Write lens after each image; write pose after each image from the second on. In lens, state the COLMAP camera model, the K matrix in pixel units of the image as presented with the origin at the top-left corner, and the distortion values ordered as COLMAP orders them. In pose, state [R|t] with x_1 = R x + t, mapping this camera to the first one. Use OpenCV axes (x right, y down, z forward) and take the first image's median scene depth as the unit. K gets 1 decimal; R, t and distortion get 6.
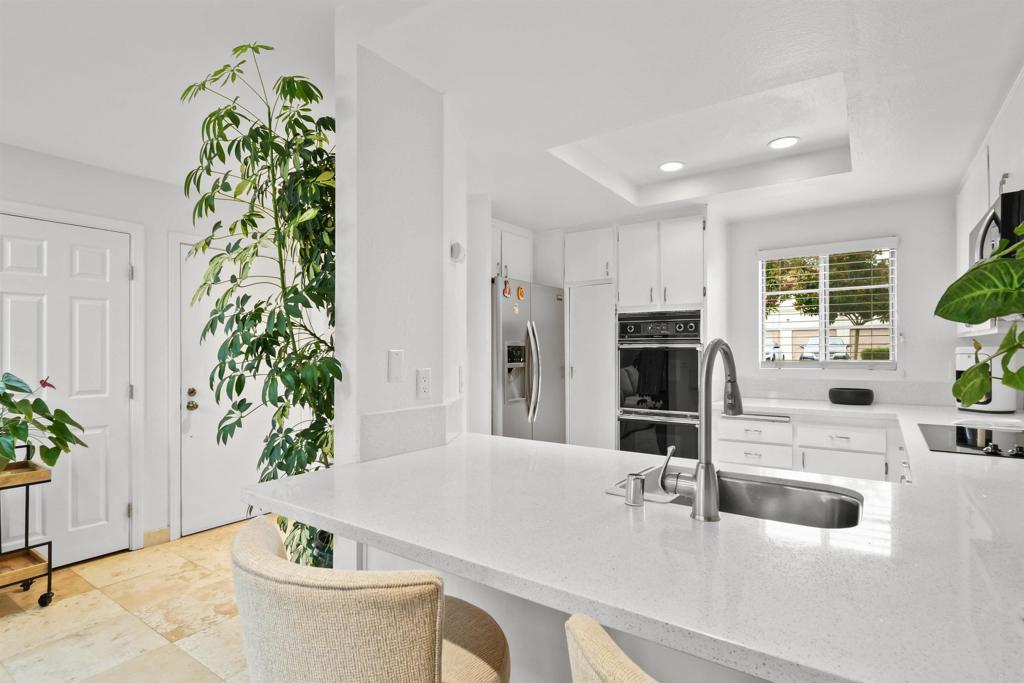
lens RADIAL K [[520.3, 0, 510.1], [0, 520.3, 351.2], [0, 0, 1]] dist [0.000796, 0.000176]
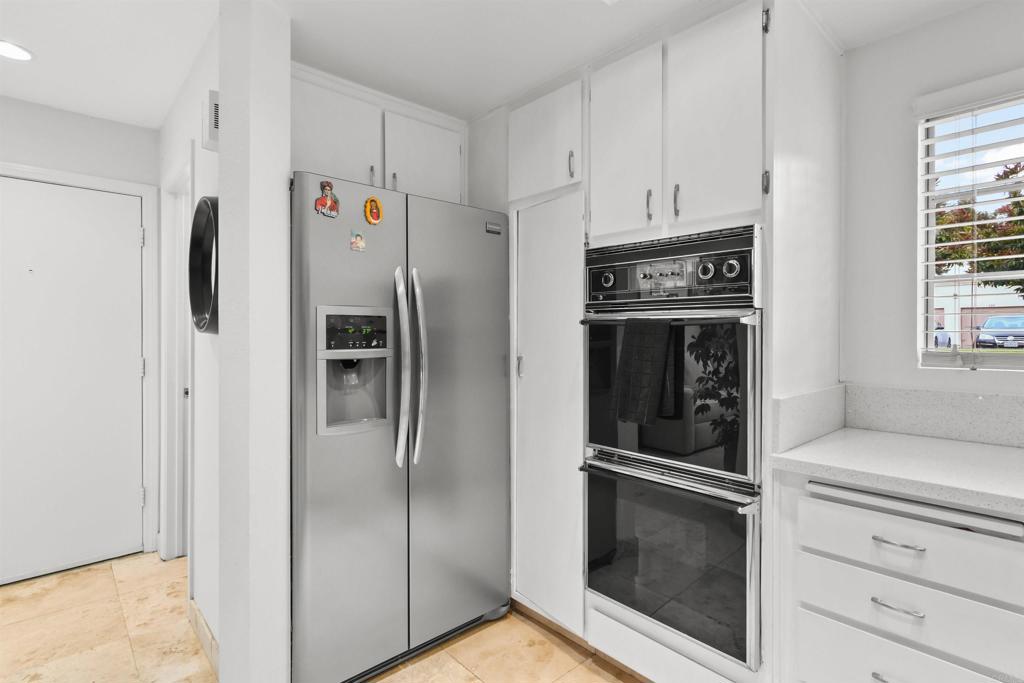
lens RADIAL K [[503.5, 0, 516.4], [0, 503.5, 331.7], [0, 0, 1]] dist [-0.003311, -0.000019]
pose [[0.974876, 0.004261, -0.222706, 0.260062], [-0.004581, 0.999989, -0.000919, 0.004992], [0.222700, 0.001916, 0.974885, 0.547882]]
